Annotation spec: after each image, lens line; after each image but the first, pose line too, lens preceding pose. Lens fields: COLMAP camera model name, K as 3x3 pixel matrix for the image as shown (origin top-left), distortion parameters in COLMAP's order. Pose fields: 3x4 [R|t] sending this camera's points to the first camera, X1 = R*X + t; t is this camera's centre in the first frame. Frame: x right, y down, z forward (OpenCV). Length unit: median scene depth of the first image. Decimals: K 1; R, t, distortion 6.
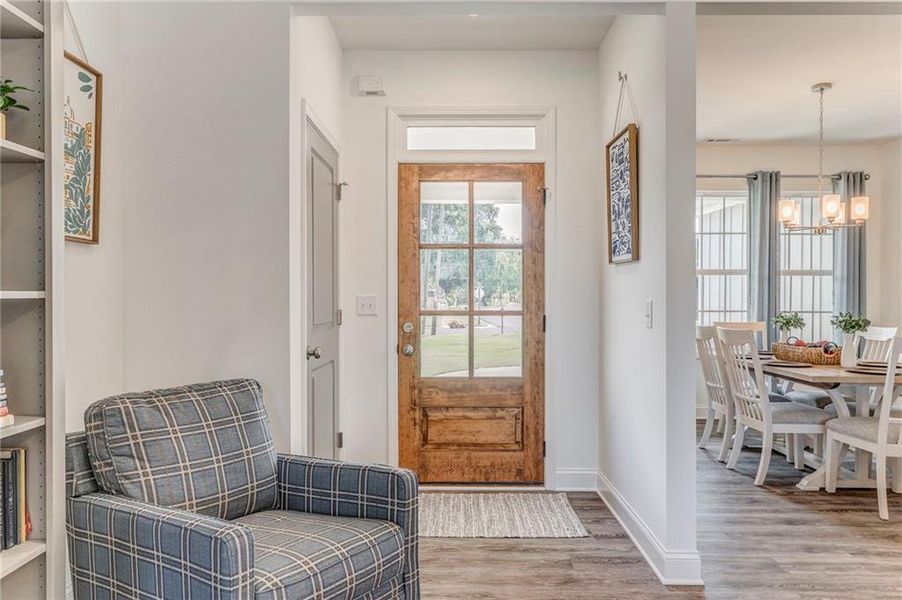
lens RADIAL K [[634.3, 0, 451.0], [0, 634.3, 300.0], [0, 0, 1]] dist [-0.001906, -0.001989]
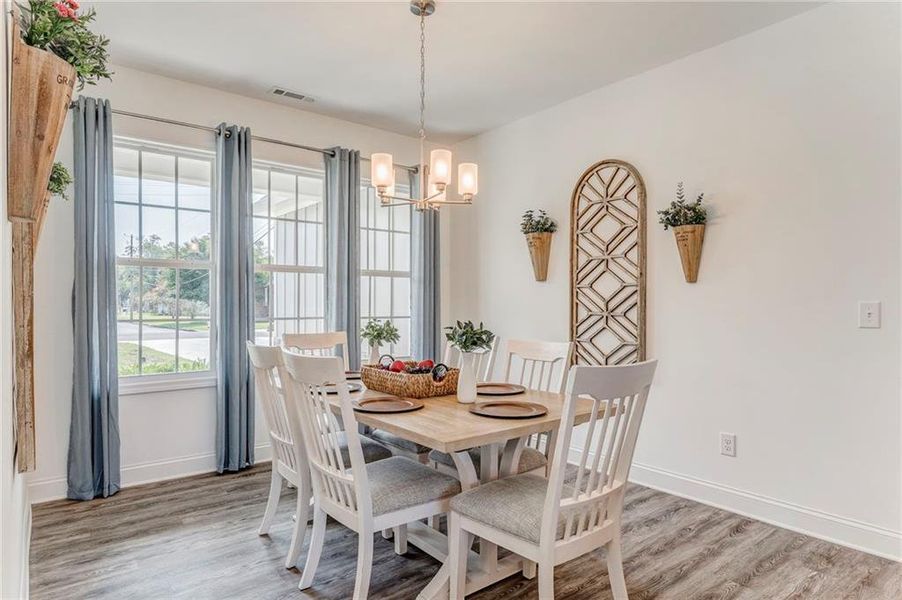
lens RADIAL K [[634.3, 0, 451.0], [0, 634.3, 300.0], [0, 0, 1]] dist [-0.001906, -0.001989]
pose [[0.801605, -0.000489, 0.597853, 0.164051], [0.005918, 0.999957, -0.007118, 0.001447], [-0.597824, 0.009244, 0.801574, 0.369169]]
